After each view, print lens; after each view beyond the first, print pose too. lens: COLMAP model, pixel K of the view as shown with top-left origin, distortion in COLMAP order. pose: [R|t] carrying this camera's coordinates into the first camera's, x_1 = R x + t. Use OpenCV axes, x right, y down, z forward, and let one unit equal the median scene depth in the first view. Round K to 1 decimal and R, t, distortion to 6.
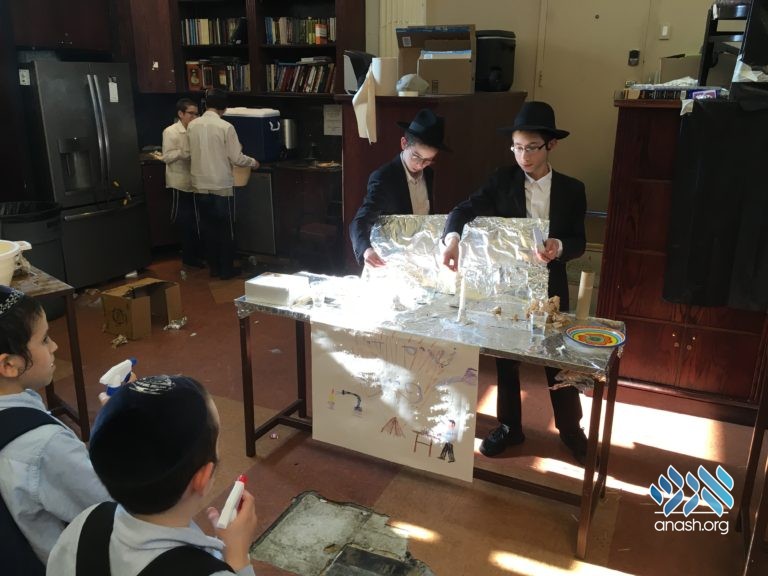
lens RADIAL K [[657.1, 0, 384.0], [0, 657.1, 288.0], [0, 0, 1]] dist [0.014534, -0.007619]
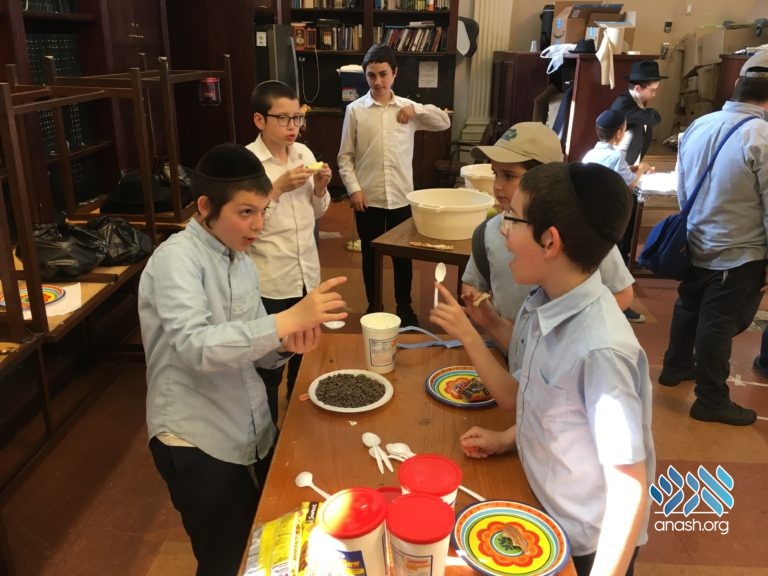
lens RADIAL K [[657.1, 0, 384.0], [0, 657.1, 288.0], [0, 0, 1]] dist [0.014534, -0.007619]
pose [[0.917004, -0.136715, 0.374718, -0.680124], [0.113880, 0.990060, 0.082535, 0.025066], [-0.382277, -0.033012, 0.923458, -0.103006]]
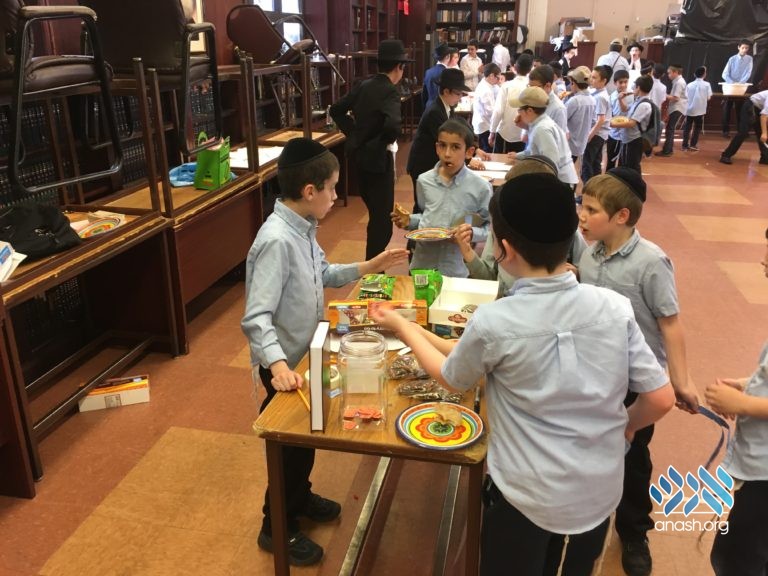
lens RADIAL K [[657.1, 0, 384.0], [0, 657.1, 288.0], [0, 0, 1]] dist [0.014534, -0.007619]
pose [[0.966998, -0.097598, 0.235348, -1.186015], [0.082701, 0.993942, 0.072381, 0.398785], [-0.240987, -0.050529, 0.969212, -1.315133]]
